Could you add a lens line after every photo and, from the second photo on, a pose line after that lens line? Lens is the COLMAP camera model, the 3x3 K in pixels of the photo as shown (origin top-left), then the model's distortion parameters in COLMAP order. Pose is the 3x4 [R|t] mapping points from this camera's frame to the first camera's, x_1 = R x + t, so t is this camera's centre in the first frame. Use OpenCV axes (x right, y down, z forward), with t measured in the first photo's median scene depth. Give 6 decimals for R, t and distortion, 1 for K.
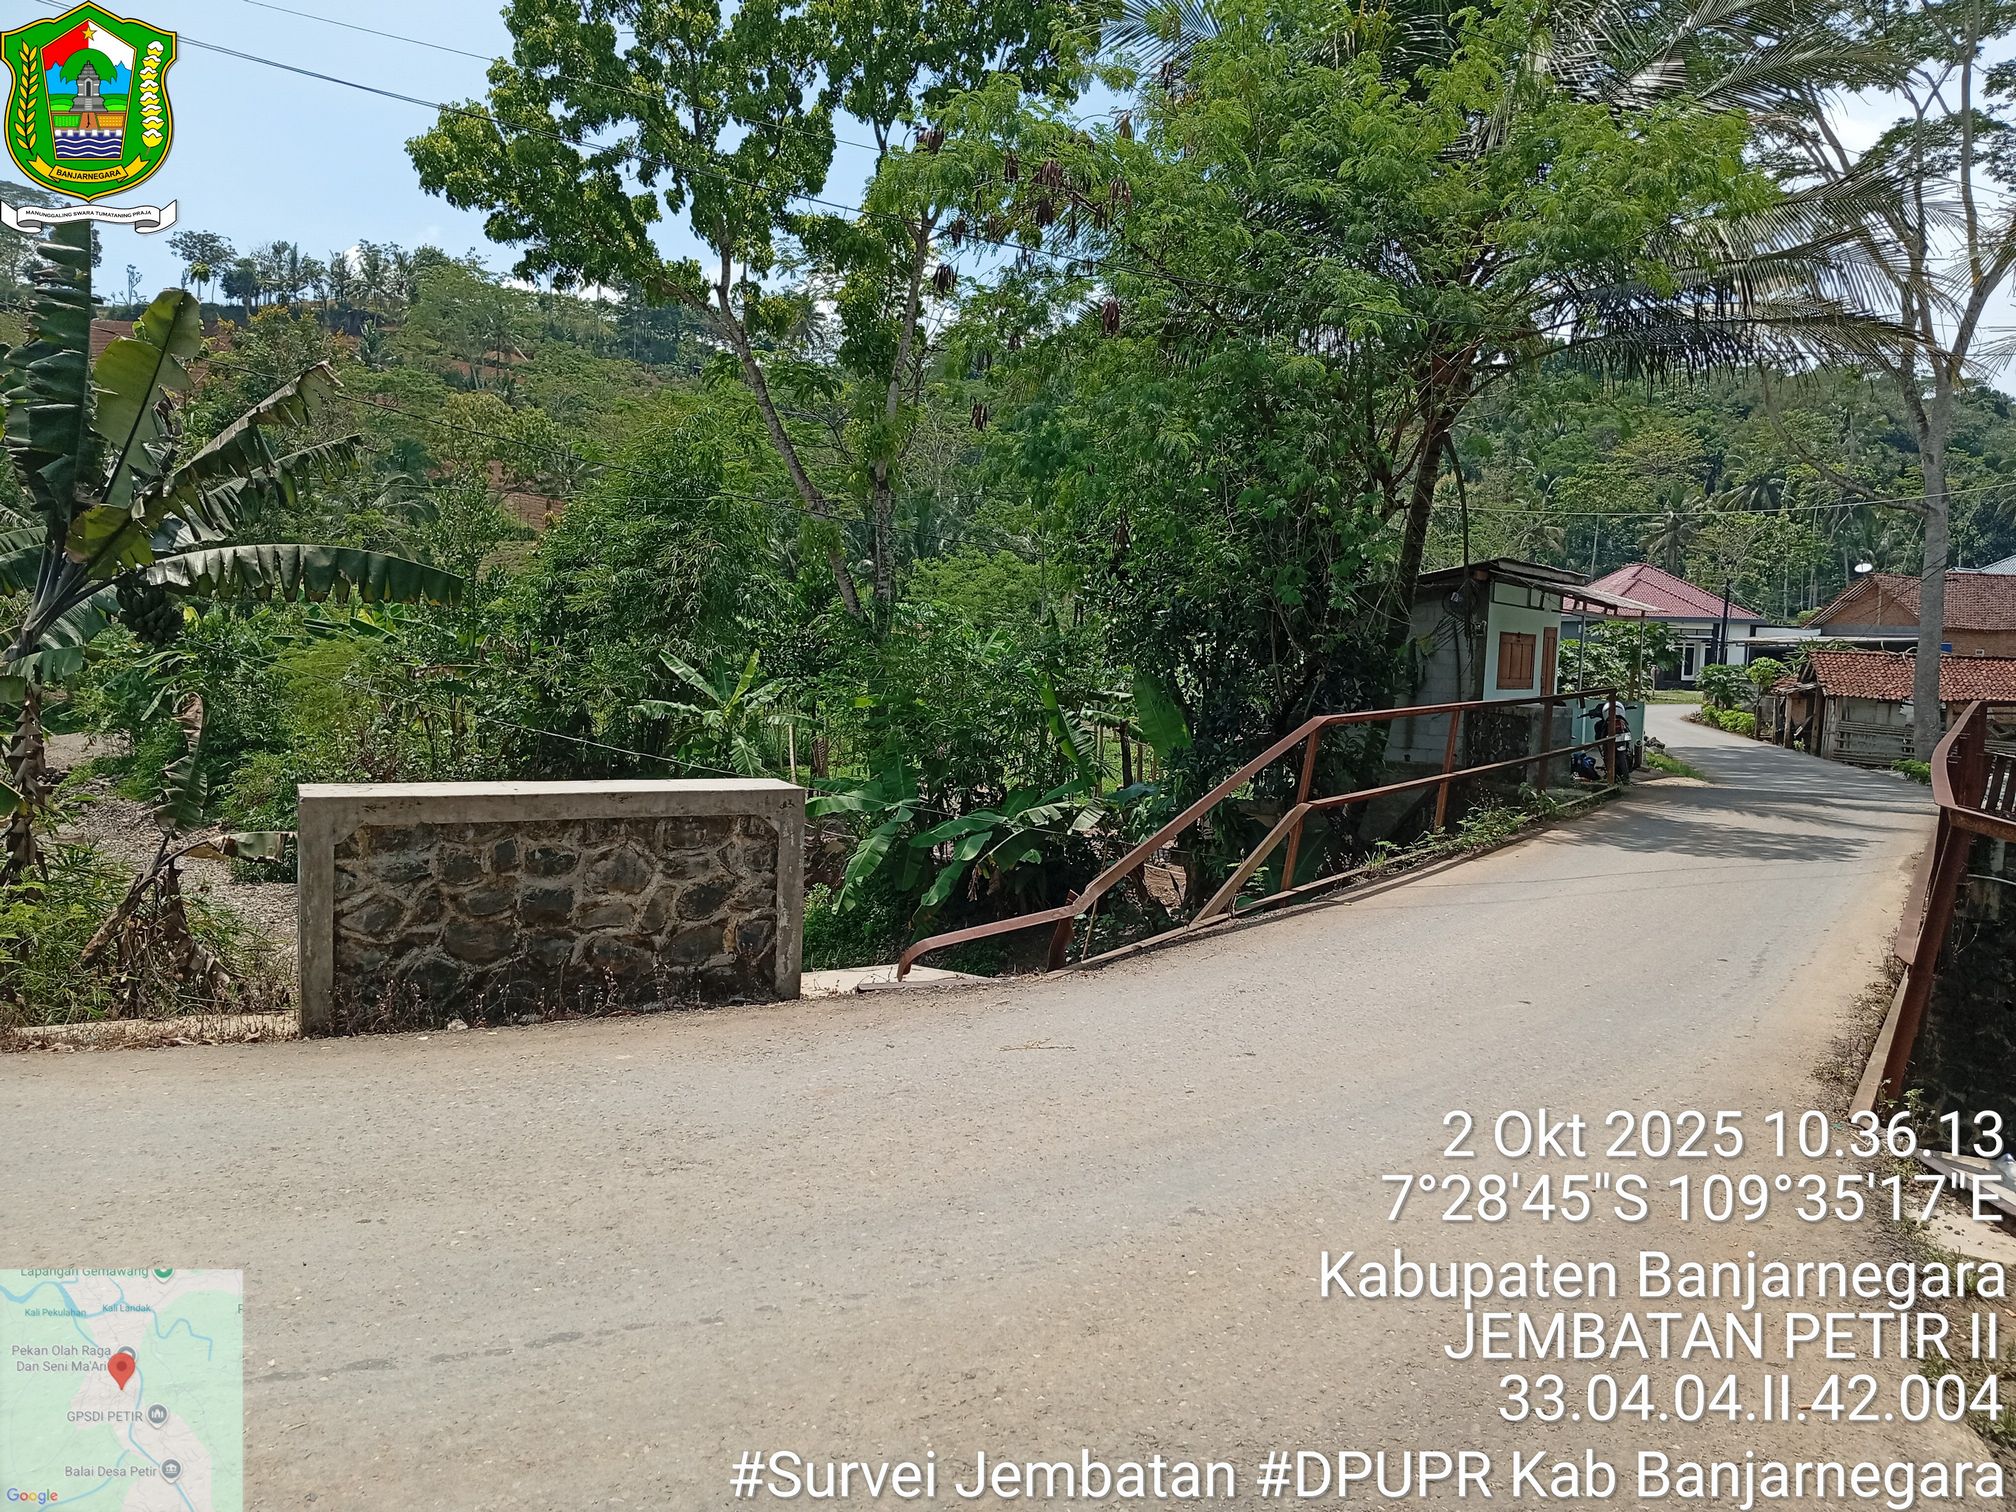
lens RADIAL K [[1746.6, 0, 1008.5], [0, 1746.6, 749.0], [0, 0, 1]] dist [0.098038, -0.010865]
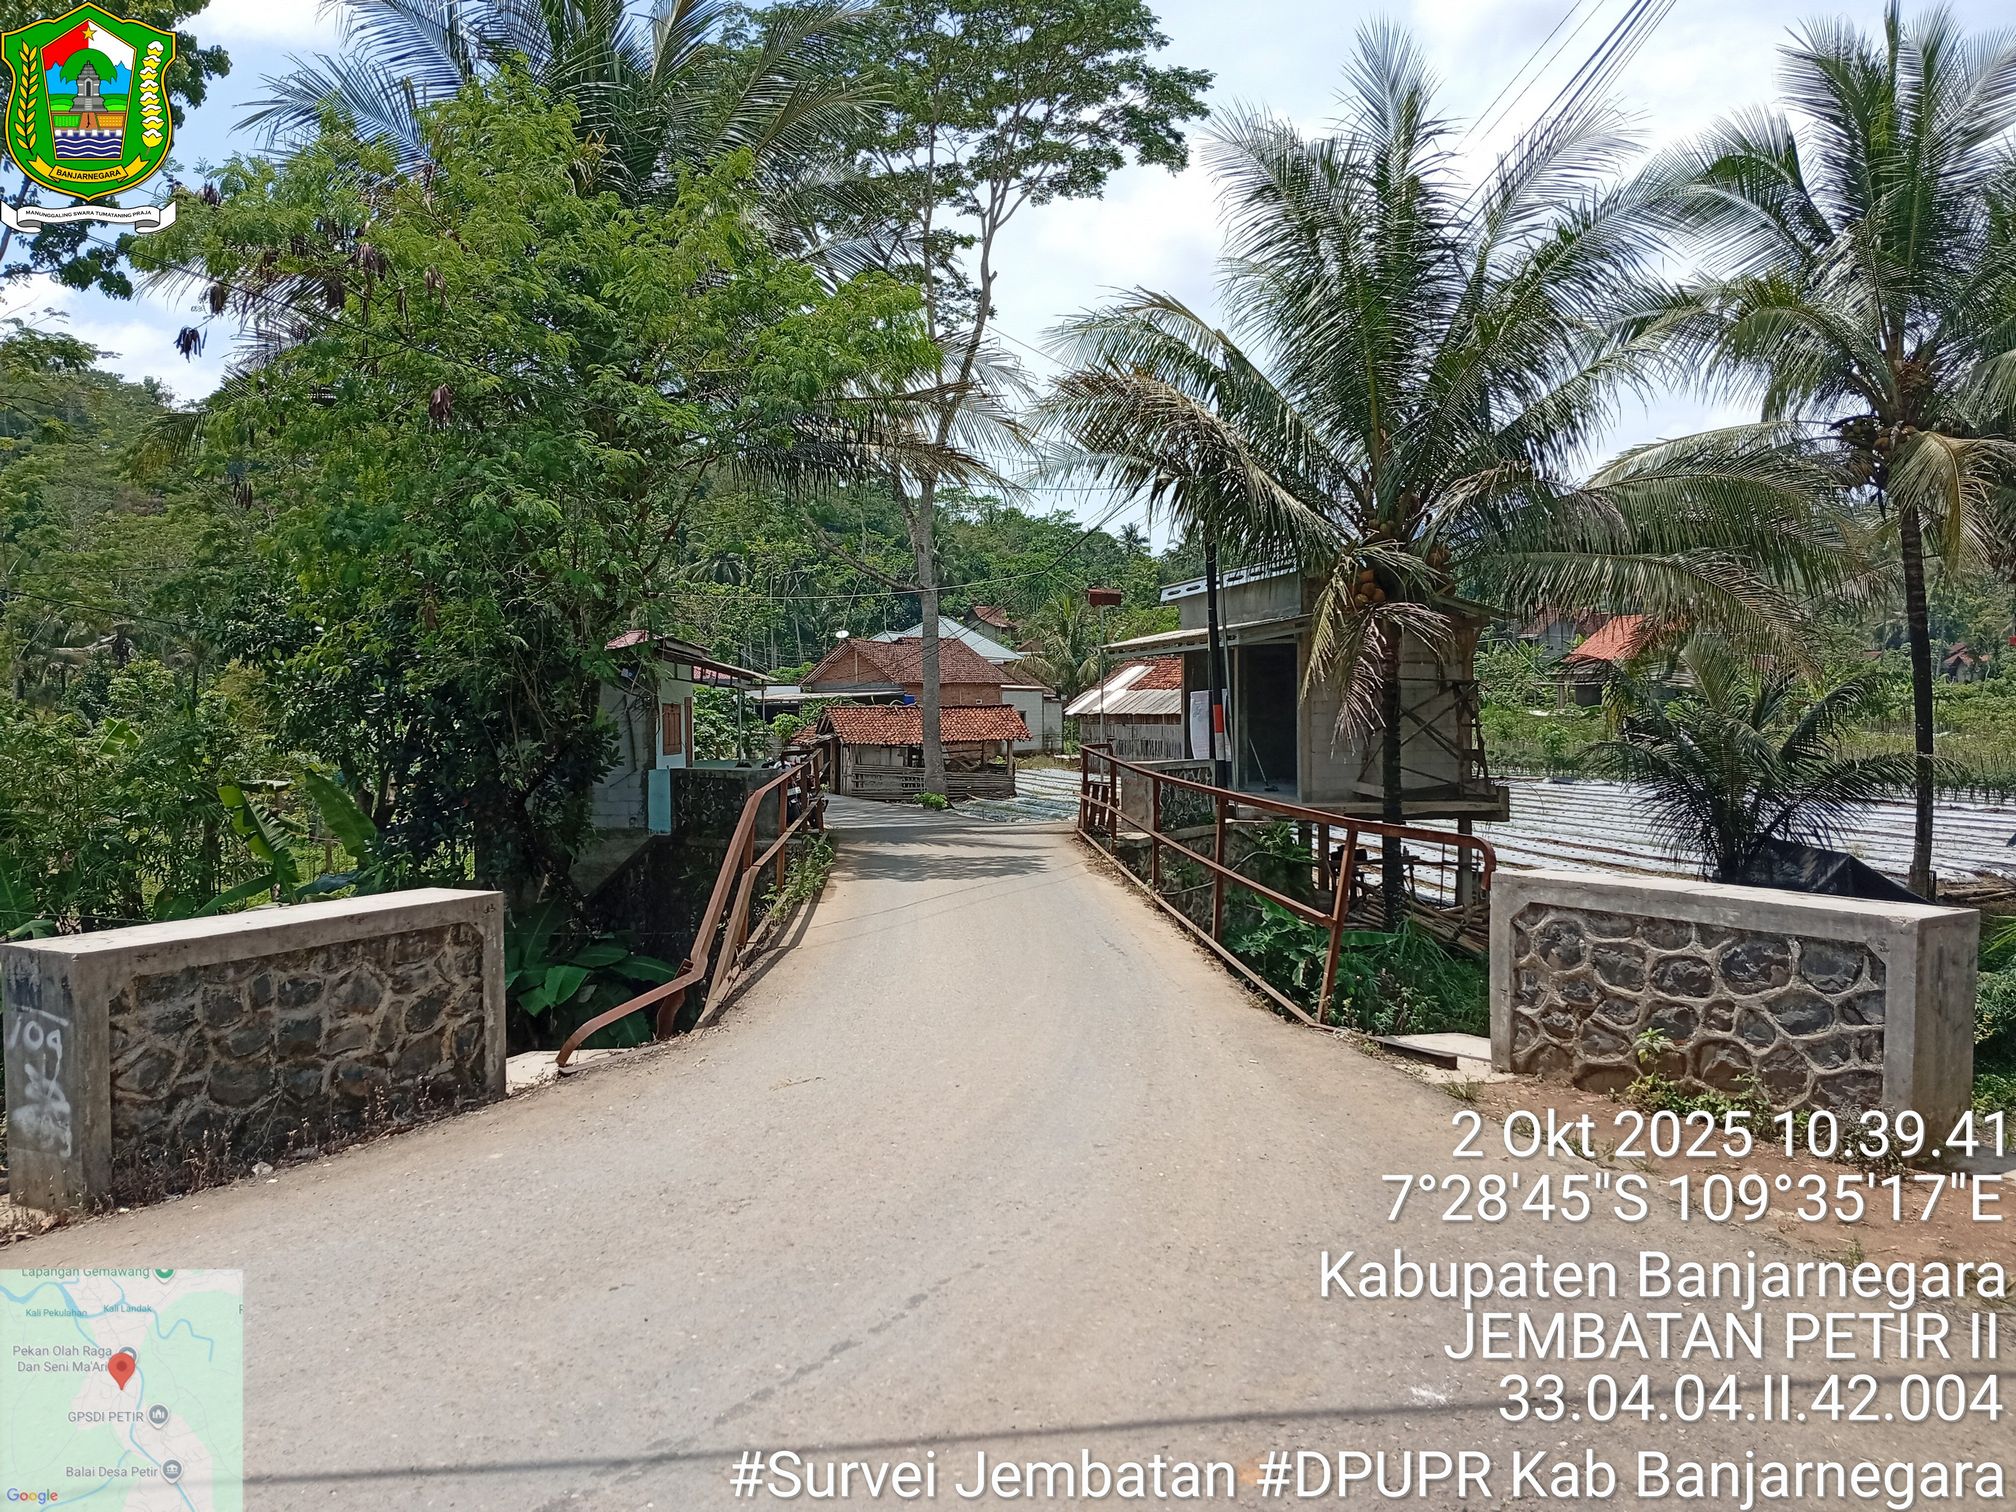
lens RADIAL K [[1746.6, 0, 1008.2], [0, 1746.6, 758.5], [0, 0, 1]] dist [0.098038, -0.010865]
pose [[0.823374, -0.060900, 0.564222, -0.478797], [0.076946, 0.997024, -0.004674, -0.030510], [-0.562259, 0.047263, 0.825610, -0.051059]]
